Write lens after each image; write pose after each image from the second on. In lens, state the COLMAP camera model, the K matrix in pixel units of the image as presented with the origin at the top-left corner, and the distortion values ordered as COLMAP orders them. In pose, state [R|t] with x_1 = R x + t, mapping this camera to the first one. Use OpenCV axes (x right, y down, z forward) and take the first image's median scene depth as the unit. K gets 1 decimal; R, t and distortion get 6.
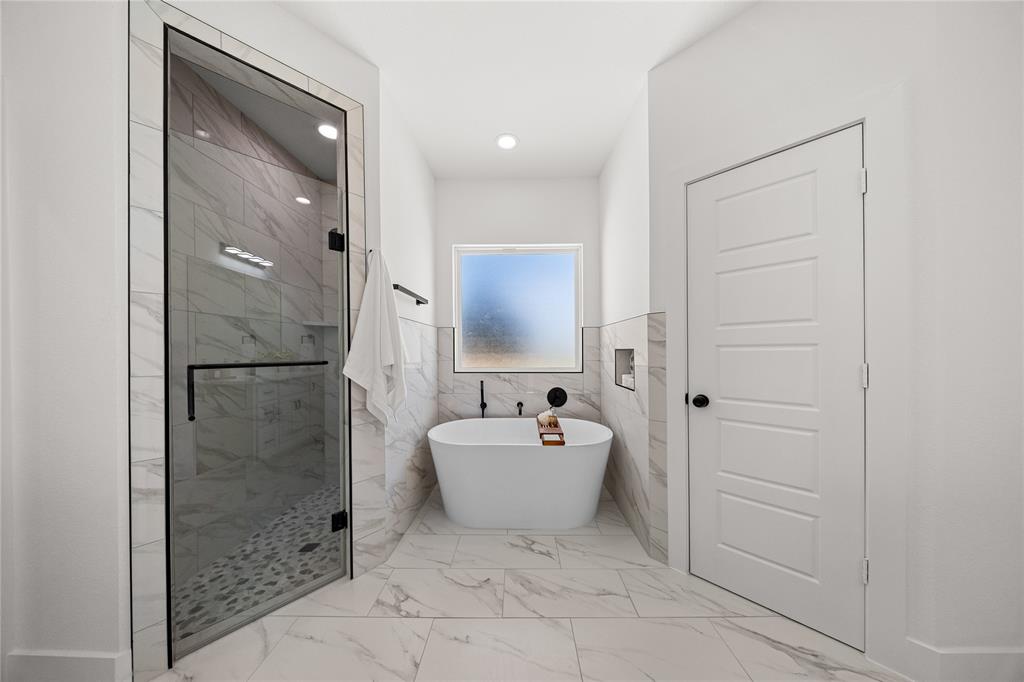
lens RADIAL K [[300.9, 0, 515.5], [0, 300.9, 352.6], [0, 0, 1]] dist [-0.000662, -0.000048]
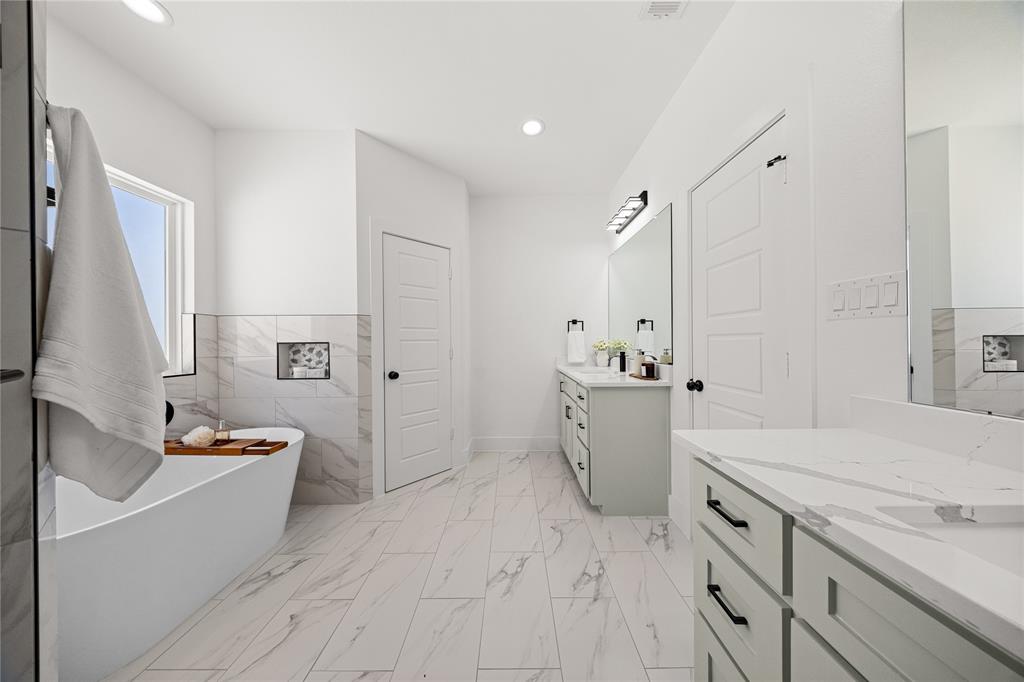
lens RADIAL K [[297.7, 0, 512.0], [0, 297.7, 341.0], [0, 0, 1]] dist [-0.000228, -0.000003]
pose [[-0.000097, 0.009805, 0.999952, -0.841661], [0.016384, 0.999818, -0.009802, 0.006349], [-0.999866, 0.016383, -0.000257, 0.340807]]
